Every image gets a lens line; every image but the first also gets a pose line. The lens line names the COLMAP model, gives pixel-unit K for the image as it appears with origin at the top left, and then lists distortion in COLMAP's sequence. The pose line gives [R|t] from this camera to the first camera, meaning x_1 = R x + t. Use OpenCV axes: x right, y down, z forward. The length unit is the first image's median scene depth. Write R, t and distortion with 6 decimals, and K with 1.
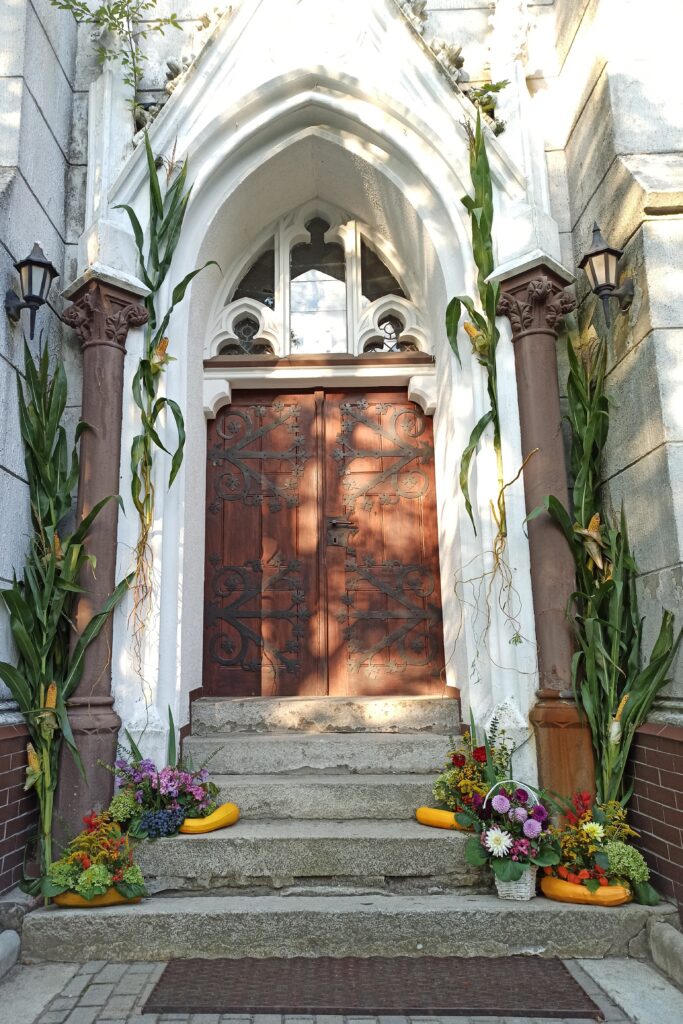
lens RADIAL K [[753.4, 0, 299.7], [0, 753.4, 509.5], [0, 0, 1]] dist [0.035250, -0.009540]
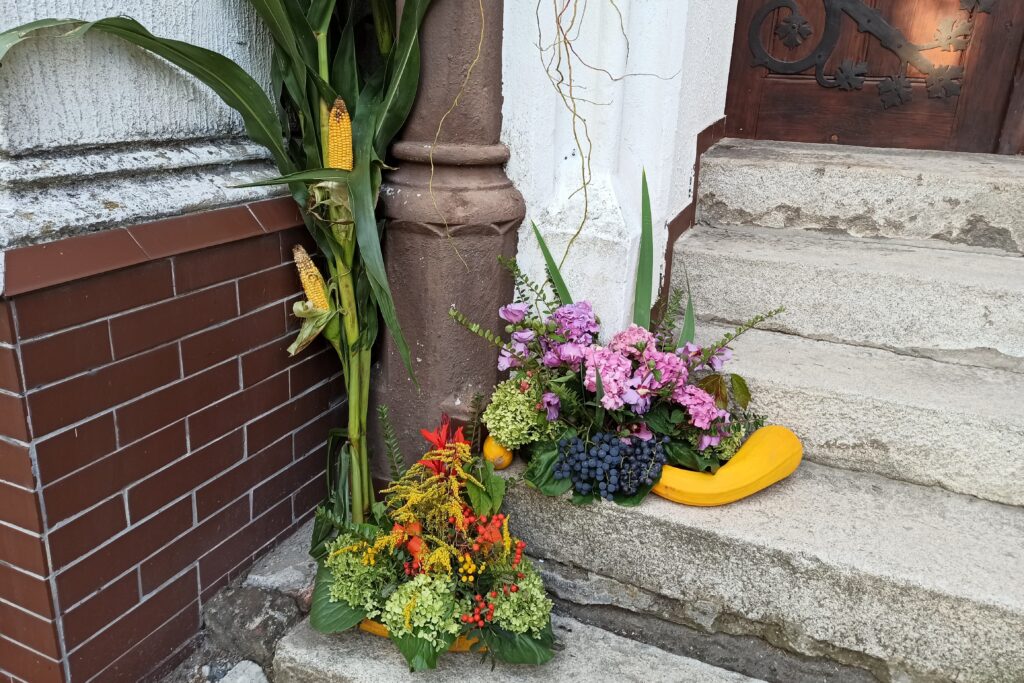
lens RADIAL K [[758.7, 0, 509.7], [0, 758.7, 305.1], [0, 0, 1]] dist [0.041550, -0.005484]
pose [[0.931180, 0.145967, -0.334063, -0.099210], [0.033788, 0.877845, 0.477752, 0.131939], [0.362991, -0.456161, 0.812499, 0.645336]]
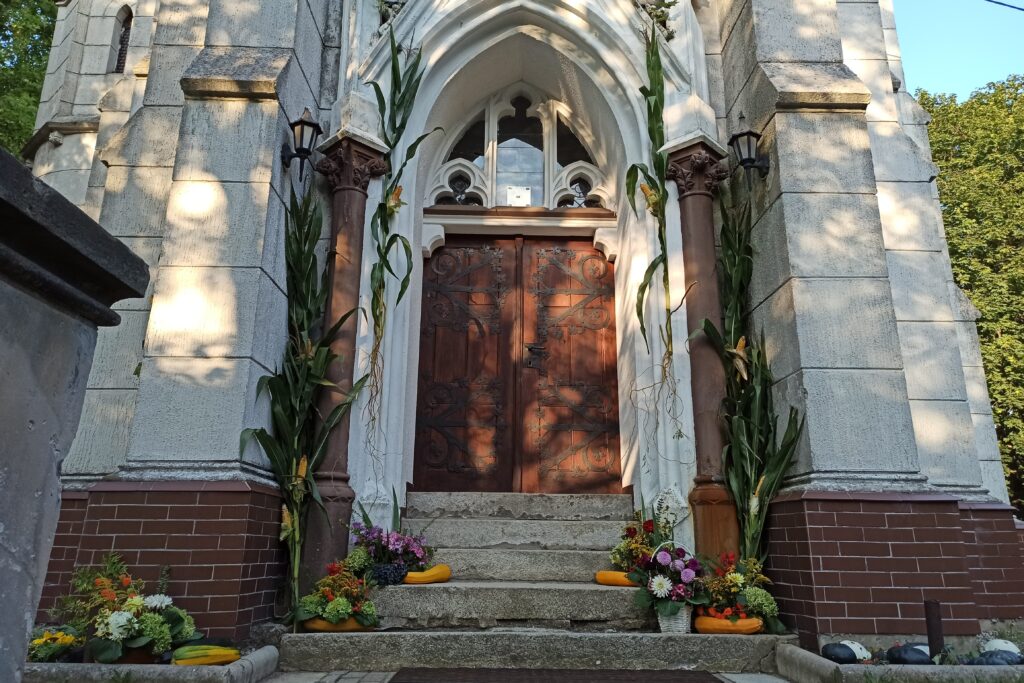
lens RADIAL K [[758.7, 0, 509.7], [0, 758.7, 305.1], [0, 0, 1]] dist [0.041550, -0.005484]
pose [[0.998544, 0.033731, 0.042086, -0.050797], [-0.029697, 0.995220, -0.093032, 0.085304], [-0.045023, 0.091647, 0.994773, -0.252070]]
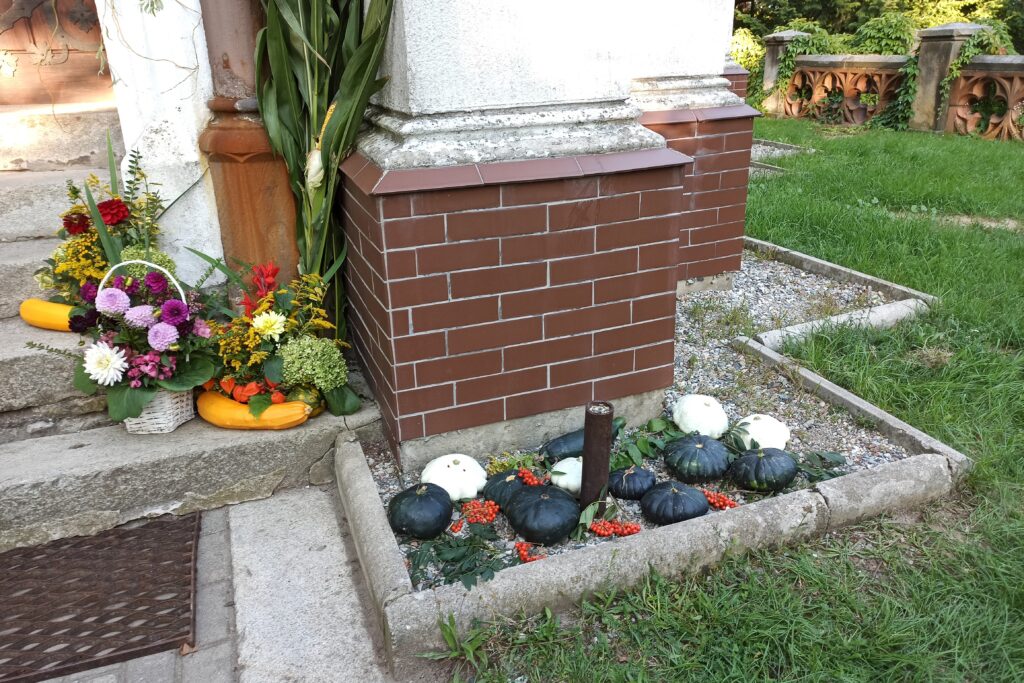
lens RADIAL K [[753.4, 0, 512.0], [0, 753.4, 341.5], [0, 0, 1]] dist [0.035250, -0.009540]
pose [[0.931738, -0.143186, 0.333710, 0.313402], [-0.061579, 0.843367, 0.533798, 0.071172], [-0.357873, -0.517909, 0.776980, 0.369521]]
